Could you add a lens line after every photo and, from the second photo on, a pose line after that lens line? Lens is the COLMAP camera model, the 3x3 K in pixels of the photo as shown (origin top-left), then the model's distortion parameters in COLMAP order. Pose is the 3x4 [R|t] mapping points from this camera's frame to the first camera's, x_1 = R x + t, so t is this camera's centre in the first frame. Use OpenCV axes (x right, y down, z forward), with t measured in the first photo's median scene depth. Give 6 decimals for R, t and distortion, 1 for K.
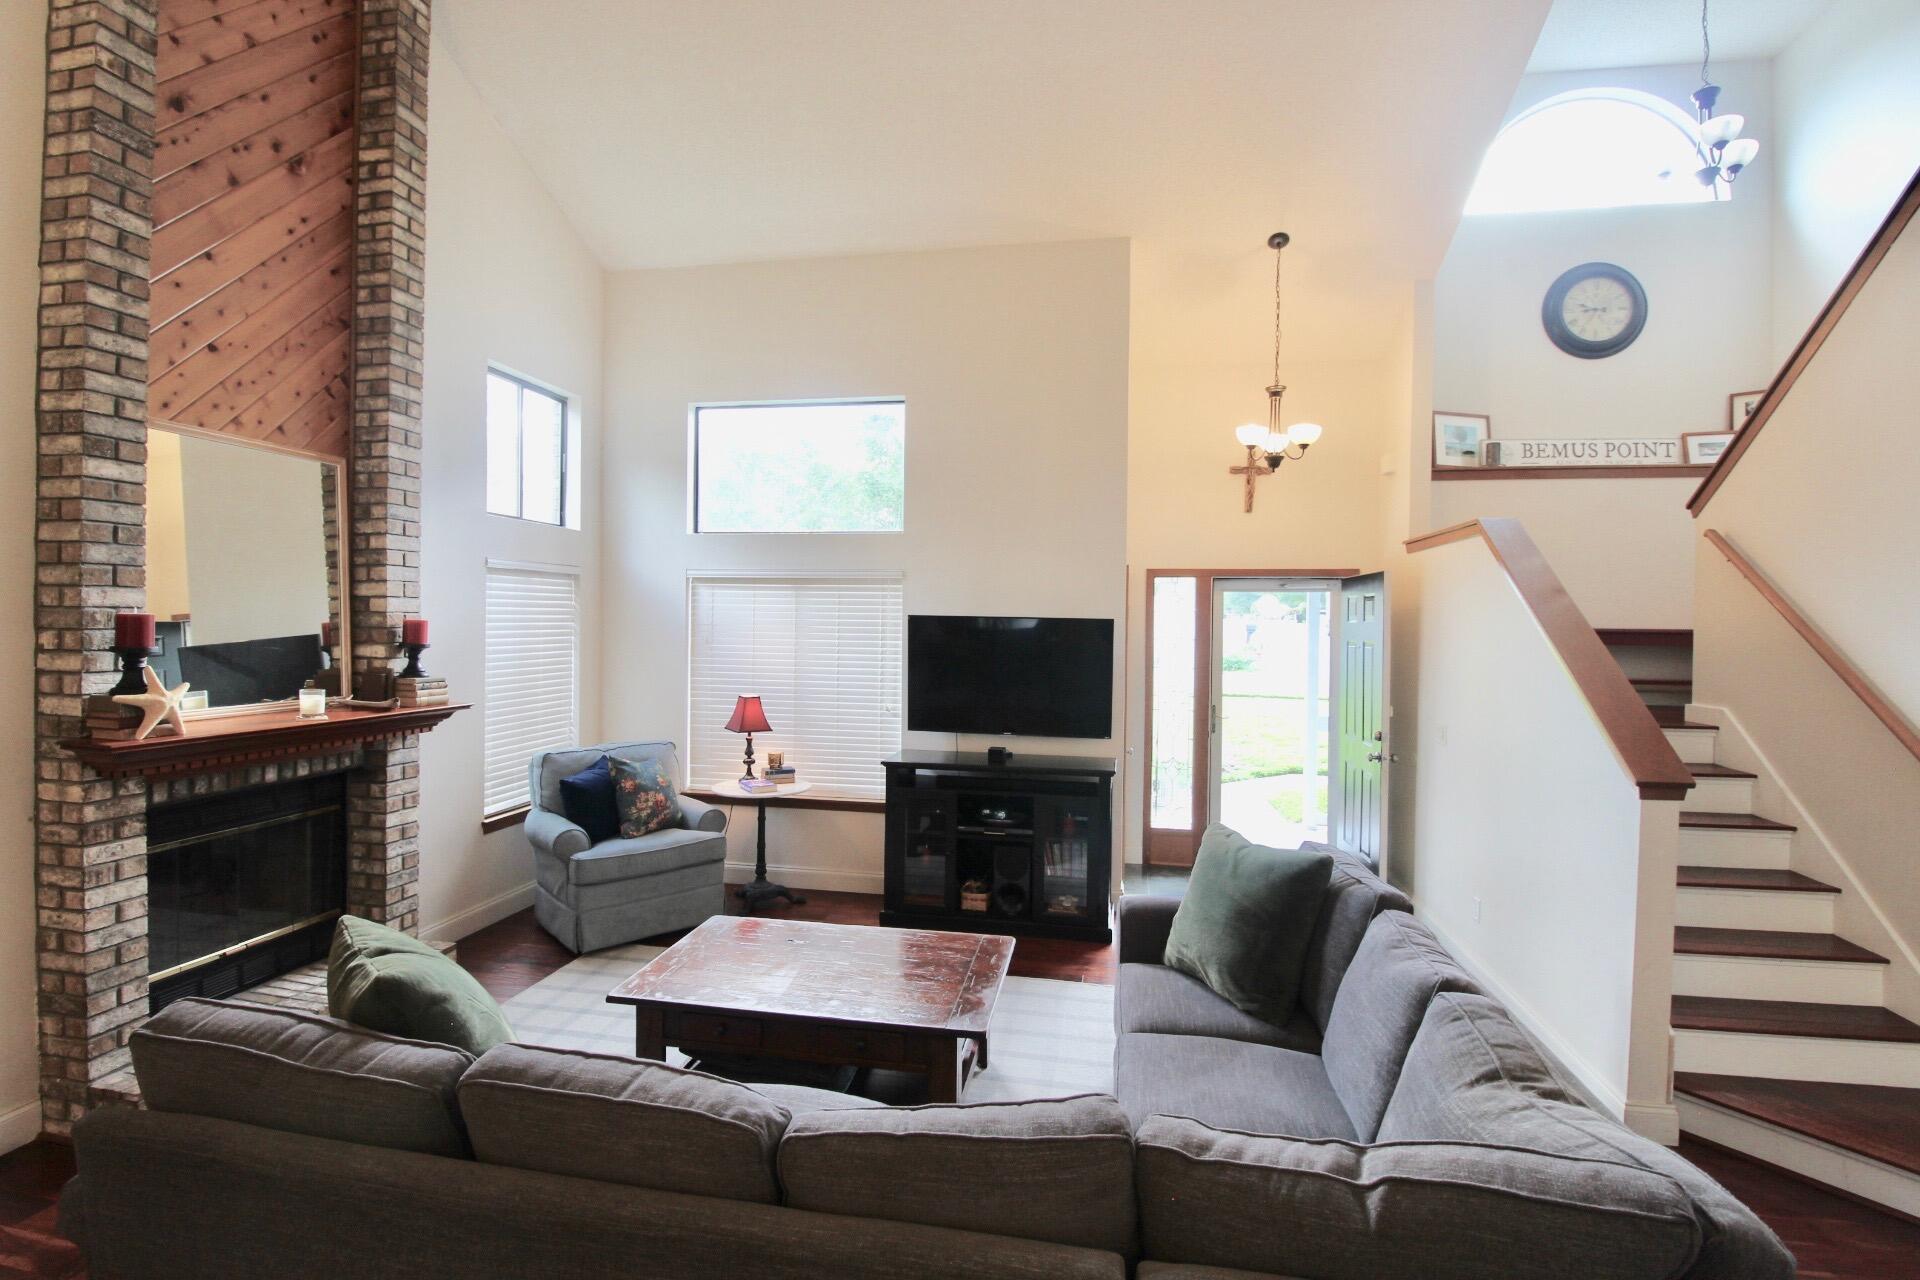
lens RADIAL K [[893.3, 0, 968.0], [0, 893.3, 632.5], [0, 0, 1]] dist [-0.015852, -0.003141]
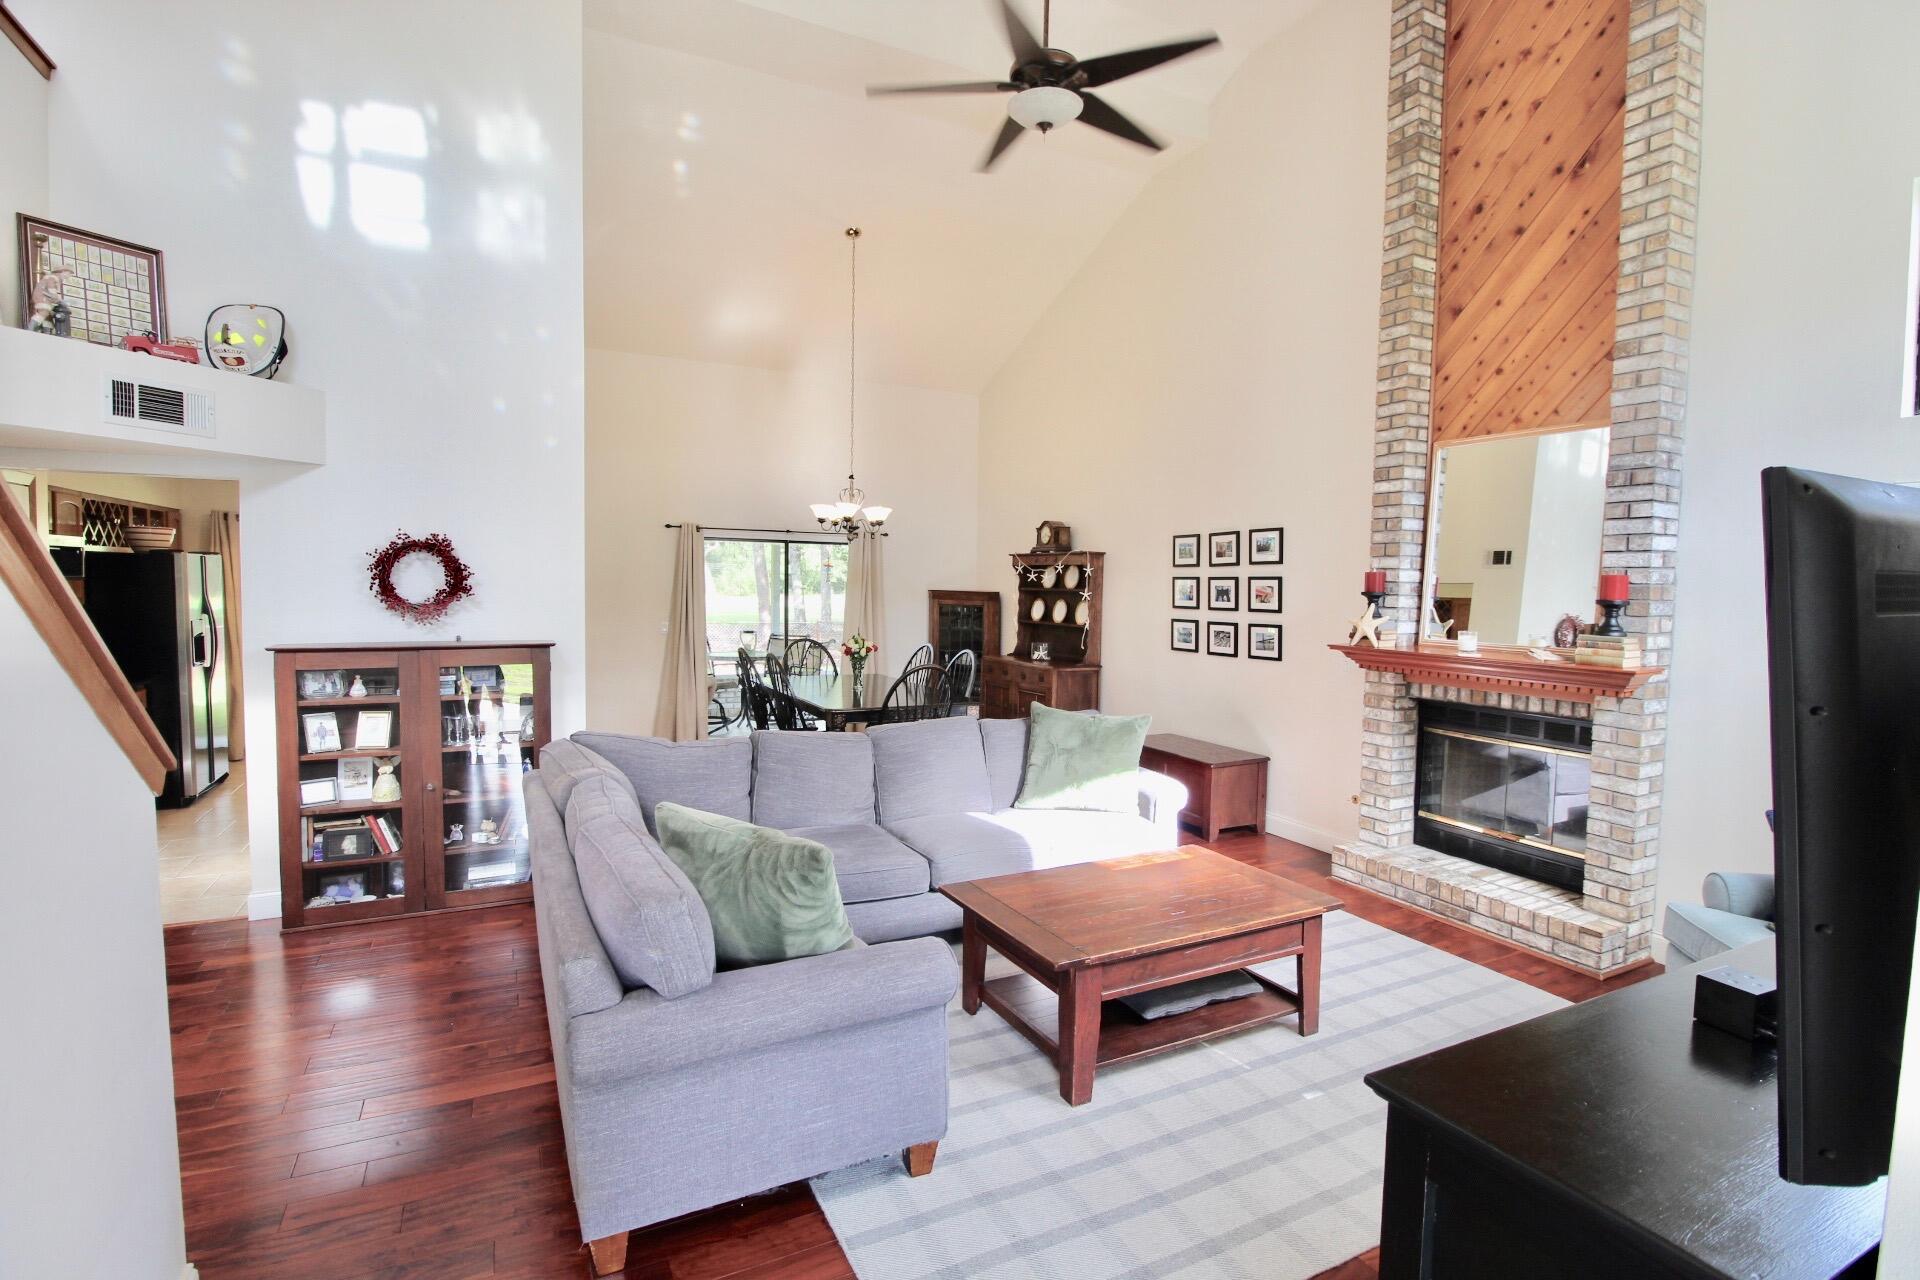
lens RADIAL K [[893.3, 0, 957.9], [0, 893.3, 641.9], [0, 0, 1]] dist [-0.015852, -0.003141]
pose [[-0.795674, 0.012966, -0.605587, 0.512295], [-0.031088, 0.997579, 0.062206, 0.021979], [0.604927, 0.068322, -0.793344, 1.348853]]
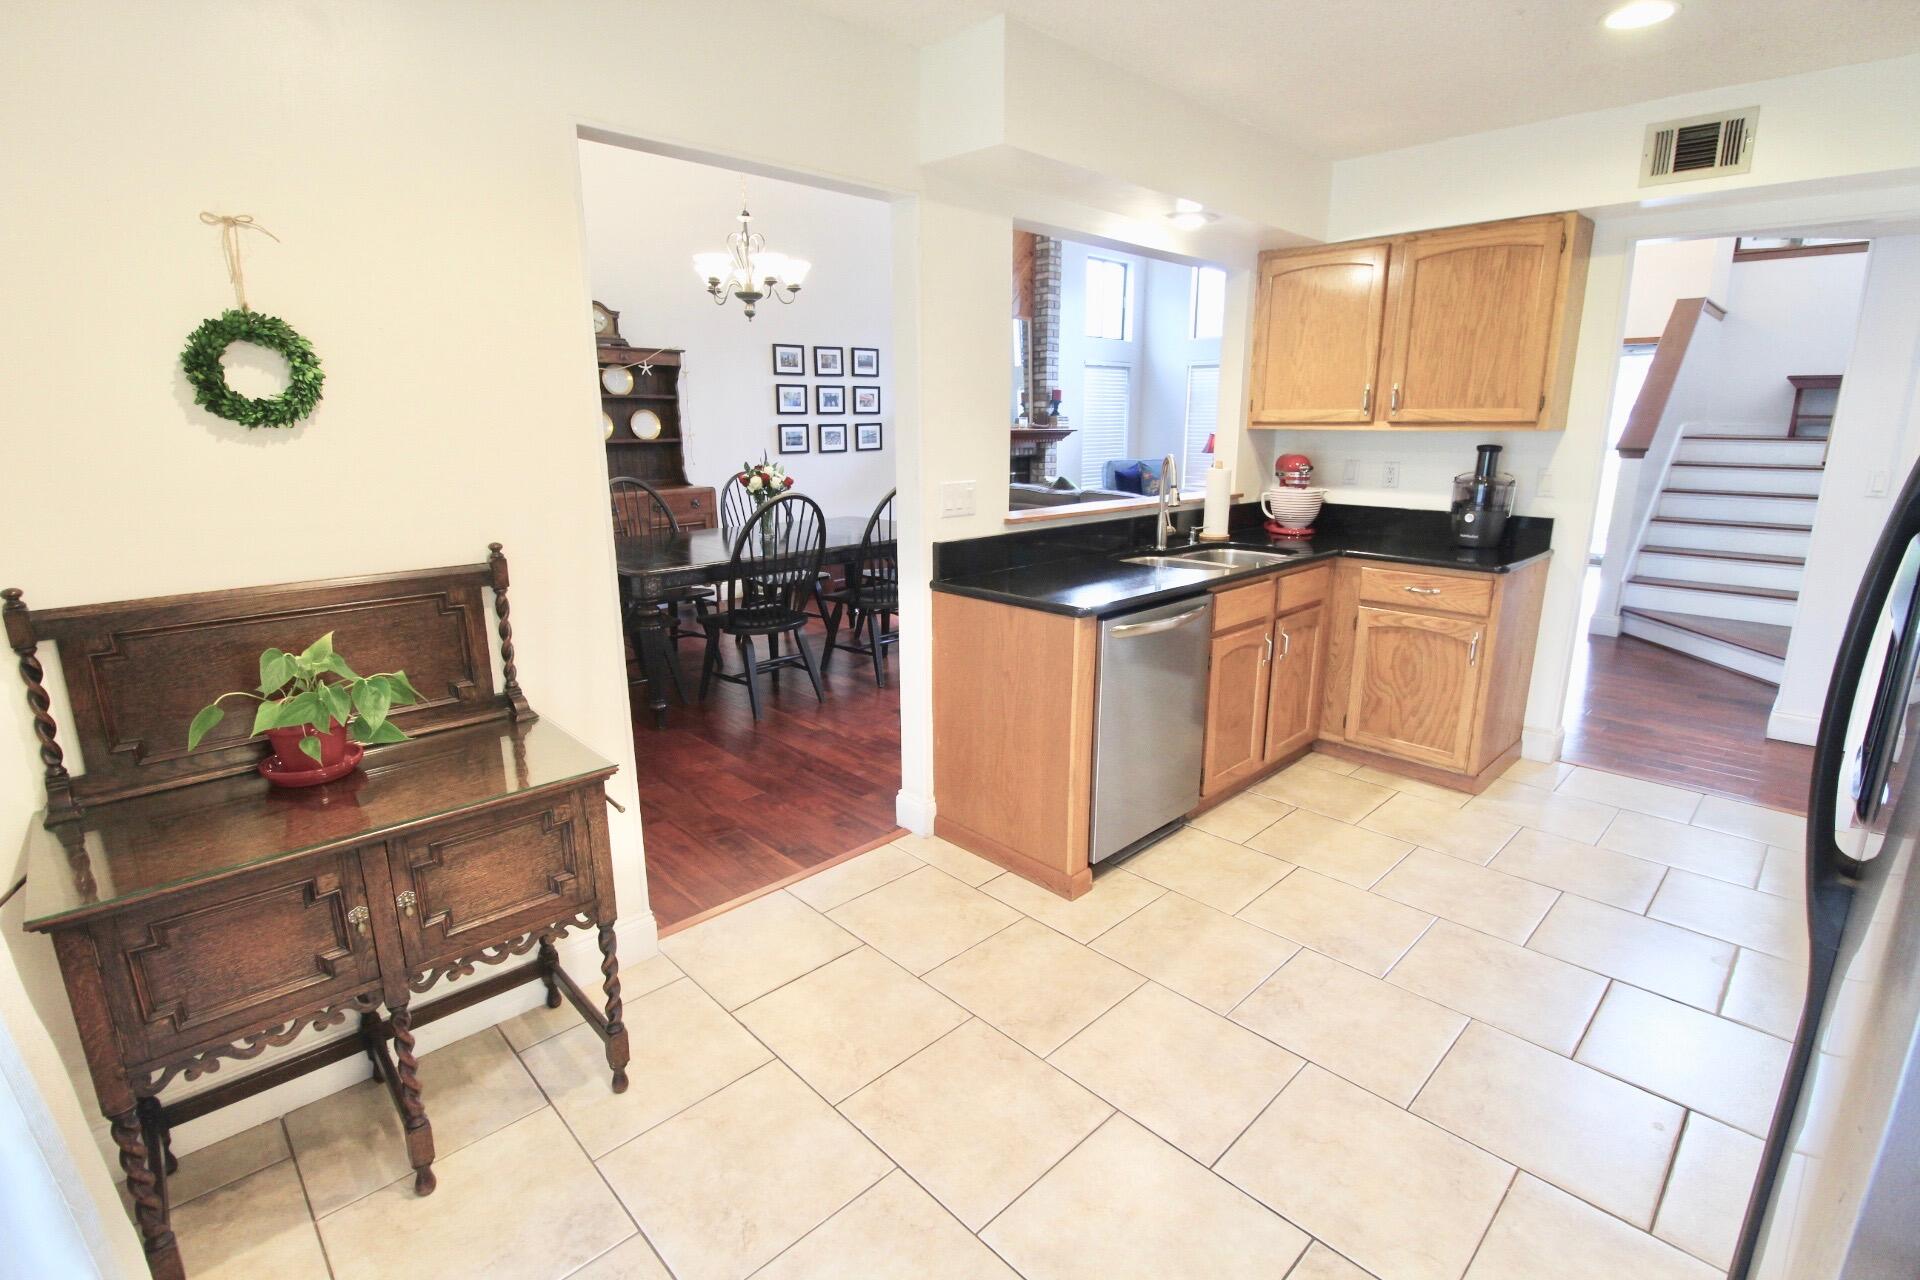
lens RADIAL K [[893.3, 0, 961.3], [0, 893.3, 641.7], [0, 0, 1]] dist [-0.015852, -0.003141]
pose [[0.815161, 0.128405, -0.564823, 0.550107], [0.006632, 0.972986, 0.230768, 0.085342], [0.579197, -0.191859, 0.792289, -1.076836]]
